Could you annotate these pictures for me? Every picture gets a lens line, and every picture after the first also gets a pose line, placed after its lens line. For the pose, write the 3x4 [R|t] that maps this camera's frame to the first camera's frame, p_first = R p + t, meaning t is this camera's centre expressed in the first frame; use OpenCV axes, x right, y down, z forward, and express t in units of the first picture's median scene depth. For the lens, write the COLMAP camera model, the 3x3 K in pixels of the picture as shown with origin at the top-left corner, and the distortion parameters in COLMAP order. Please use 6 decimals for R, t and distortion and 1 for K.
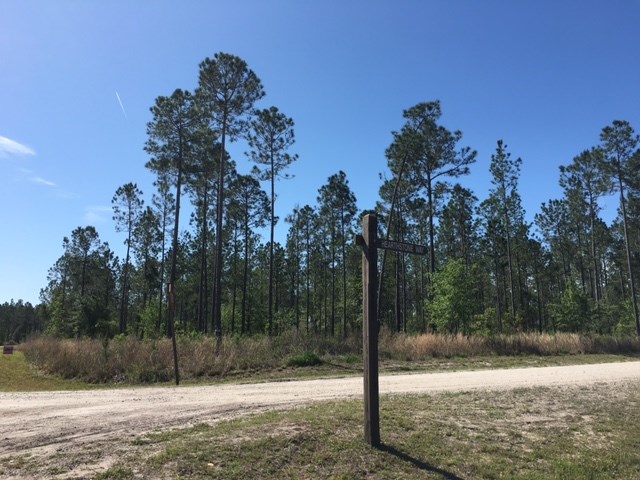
lens RADIAL K [[540.1, 0, 316.6], [0, 540.1, 240.1], [0, 0, 1]] dist [0.081879, -0.103880]
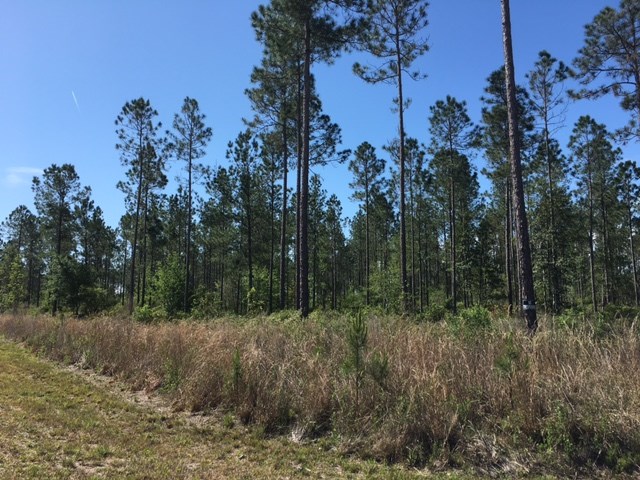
lens RADIAL K [[540.1, 0, 316.6], [0, 540.1, 240.1], [0, 0, 1]] dist [0.081879, -0.103880]
pose [[0.994269, 0.015863, 0.105723, -0.183211], [-0.021613, 0.998336, 0.053462, 0.039658], [-0.104699, -0.055441, 0.992957, 0.244243]]
